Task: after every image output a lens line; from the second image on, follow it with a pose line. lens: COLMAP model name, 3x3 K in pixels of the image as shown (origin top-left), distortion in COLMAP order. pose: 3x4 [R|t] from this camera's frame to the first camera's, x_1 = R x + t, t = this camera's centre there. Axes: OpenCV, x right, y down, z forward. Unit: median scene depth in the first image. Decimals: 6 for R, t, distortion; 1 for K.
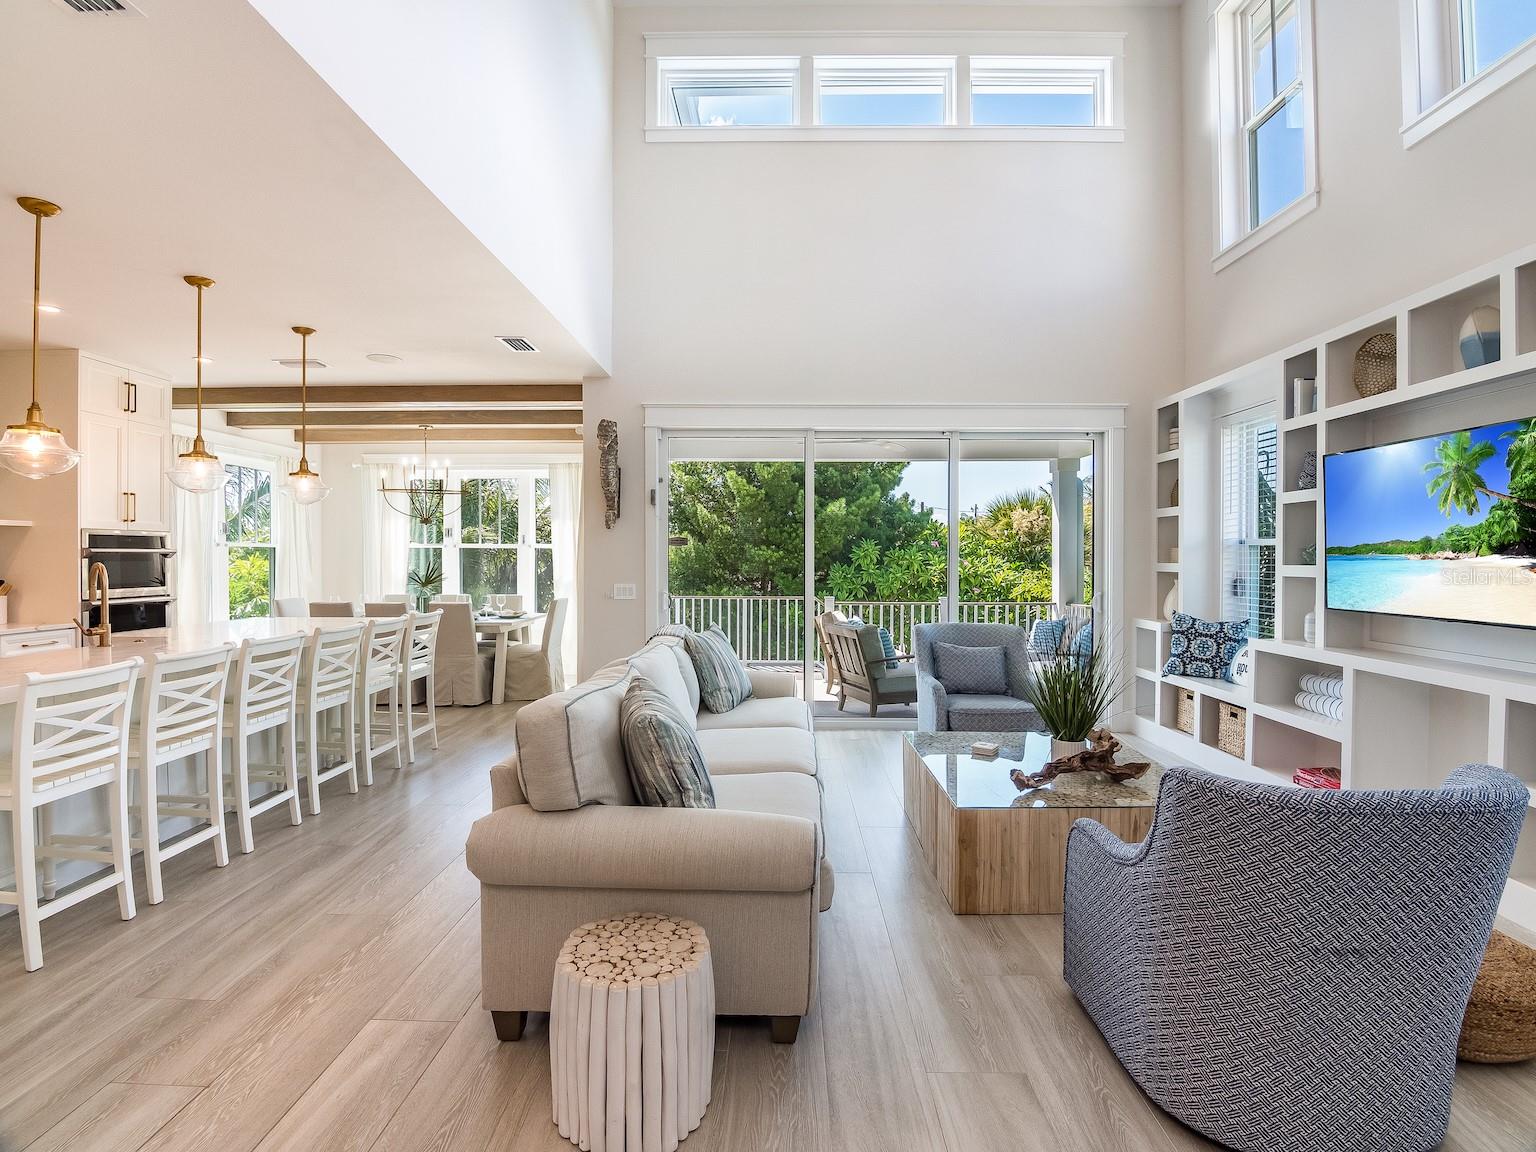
lens RADIAL K [[735.5, 0, 771.7], [0, 735.5, 567.7], [0, 0, 1]] dist [-0.024351, -0.001066]
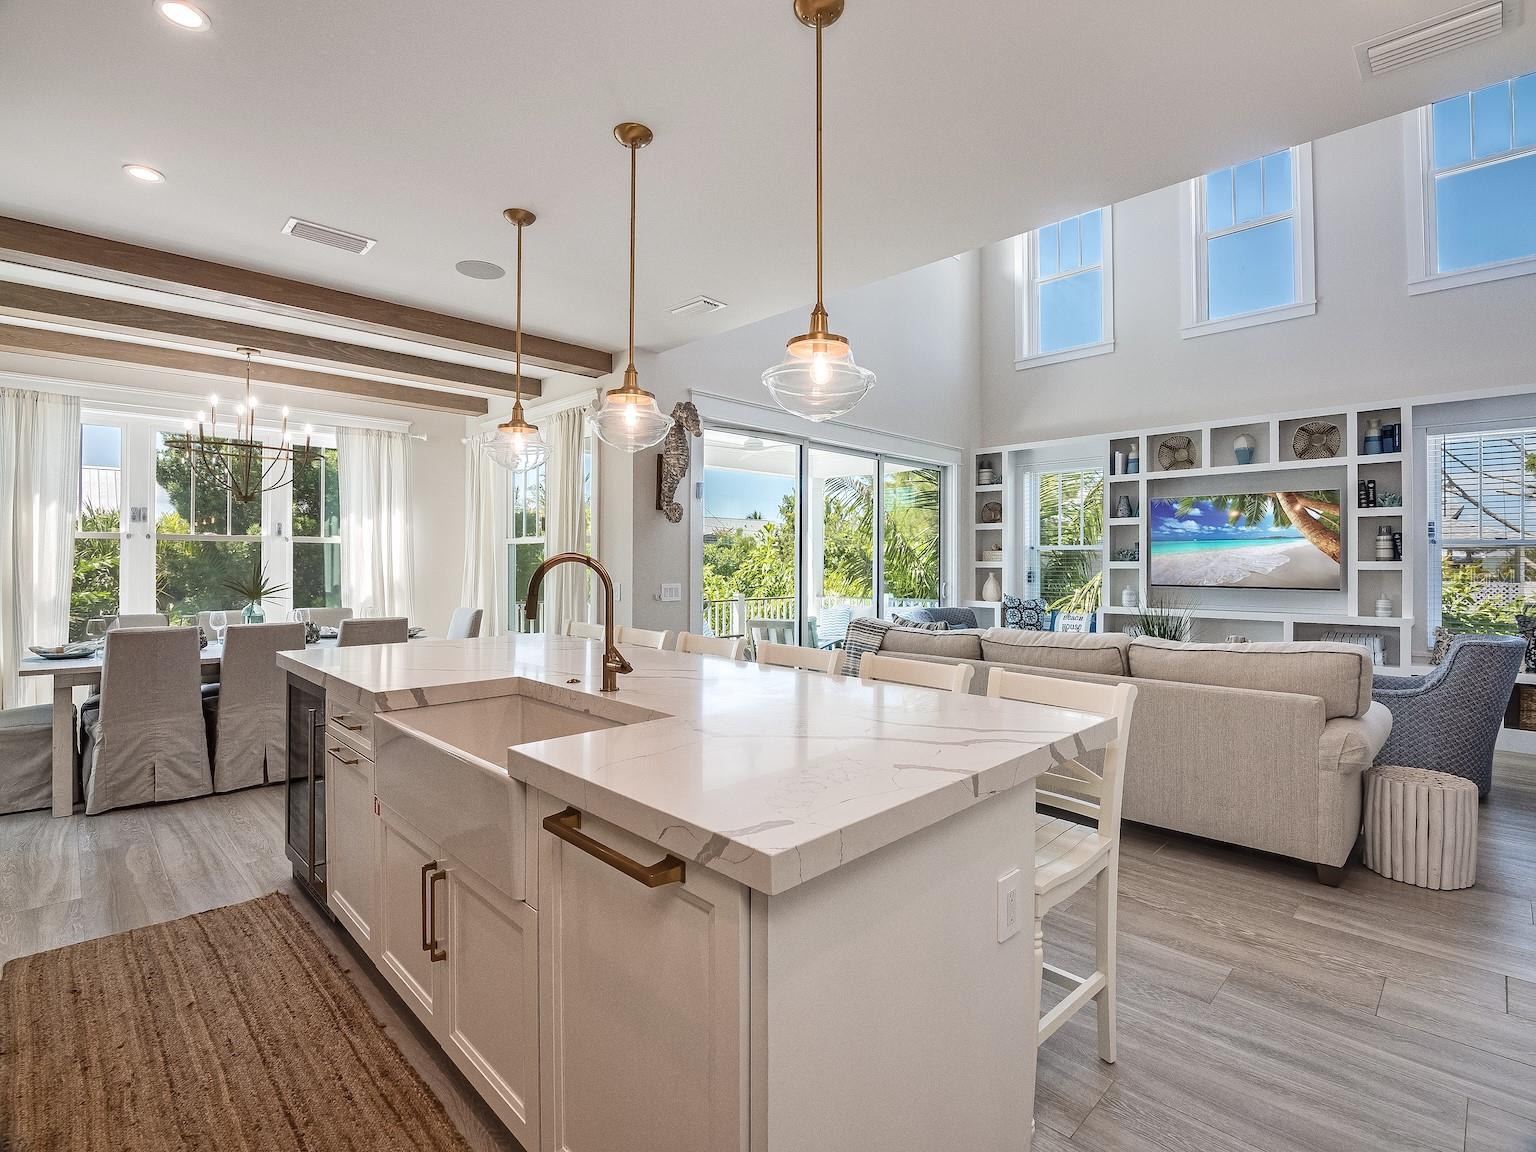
lens RADIAL K [[729.7, 0, 764.9], [0, 729.7, 561.9], [0, 0, 1]] dist [-0.025887, -0.001202]
pose [[0.703396, 0.001131, 0.710797, -0.857668], [0.009115, 0.999902, -0.010611, 0.006517], [-0.710739, 0.013943, 0.703317, 0.319469]]
